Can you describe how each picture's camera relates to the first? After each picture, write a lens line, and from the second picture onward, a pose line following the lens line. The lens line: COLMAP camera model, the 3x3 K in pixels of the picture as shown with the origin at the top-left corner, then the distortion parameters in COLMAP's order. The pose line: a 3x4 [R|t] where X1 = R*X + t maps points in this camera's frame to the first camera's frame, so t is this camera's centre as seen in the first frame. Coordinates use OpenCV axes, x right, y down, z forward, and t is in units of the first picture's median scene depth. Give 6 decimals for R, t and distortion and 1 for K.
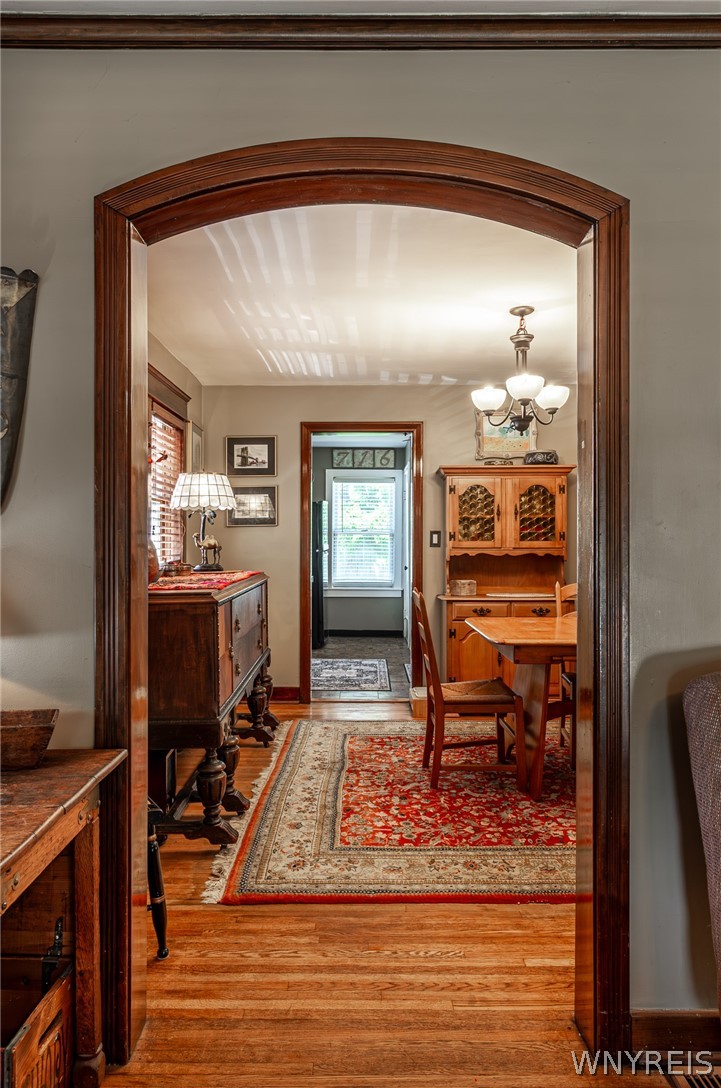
lens RADIAL K [[729.0, 0, 361.1], [0, 729.0, 550.2], [0, 0, 1]] dist [-0.004122, -0.000586]
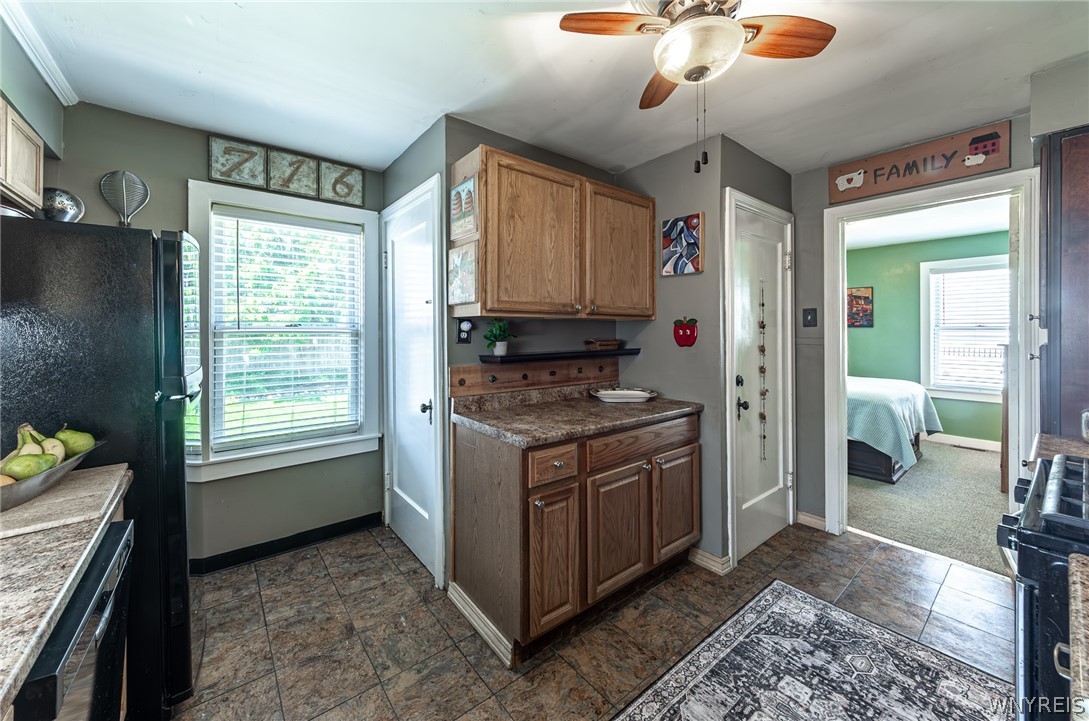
lens RADIAL K [[401.6, 0, 546.7], [0, 401.6, 326.5], [0, 0, 1]] dist [-0.000967, -0.000190]
pose [[0.766112, -0.007152, 0.642668, -0.069937], [0.012195, 0.999920, -0.003409, -0.042015], [-0.642592, 0.010449, 0.766138, 1.244579]]
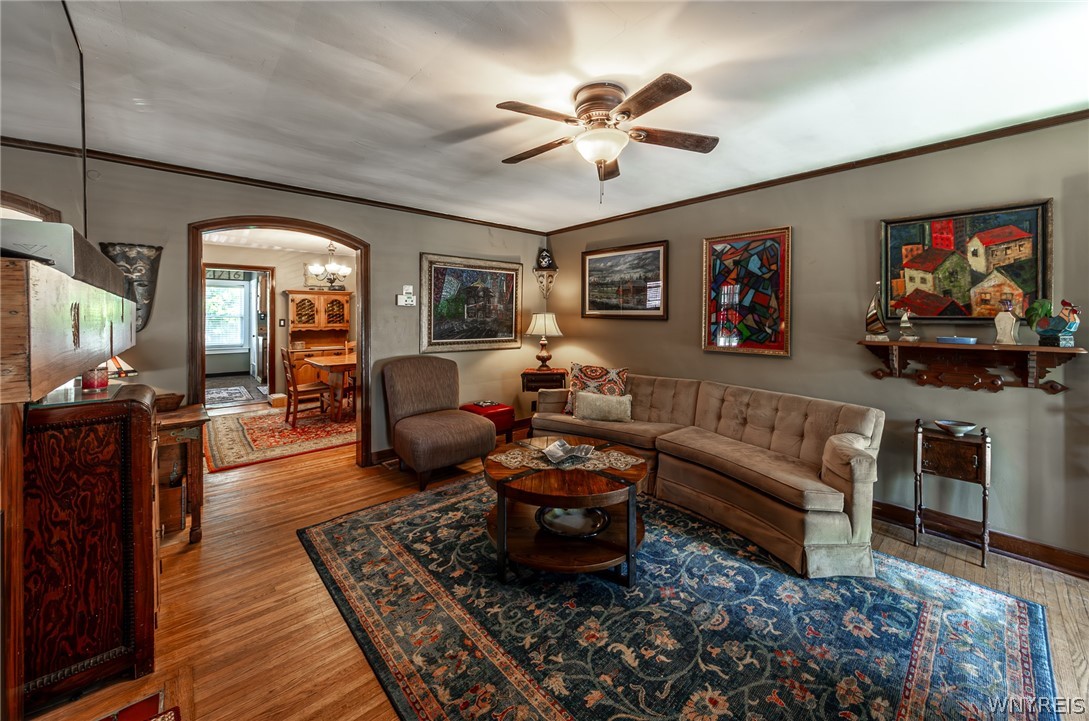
lens RADIAL K [[404.1, 0, 552.4], [0, 404.1, 318.3], [0, 0, 1]] dist [0.000407, 0.000048]
pose [[0.732947, -0.005401, 0.680264, -0.131670], [0.007054, 0.999975, 0.000339, -0.026051], [-0.680249, 0.004550, 0.732967, -0.423276]]
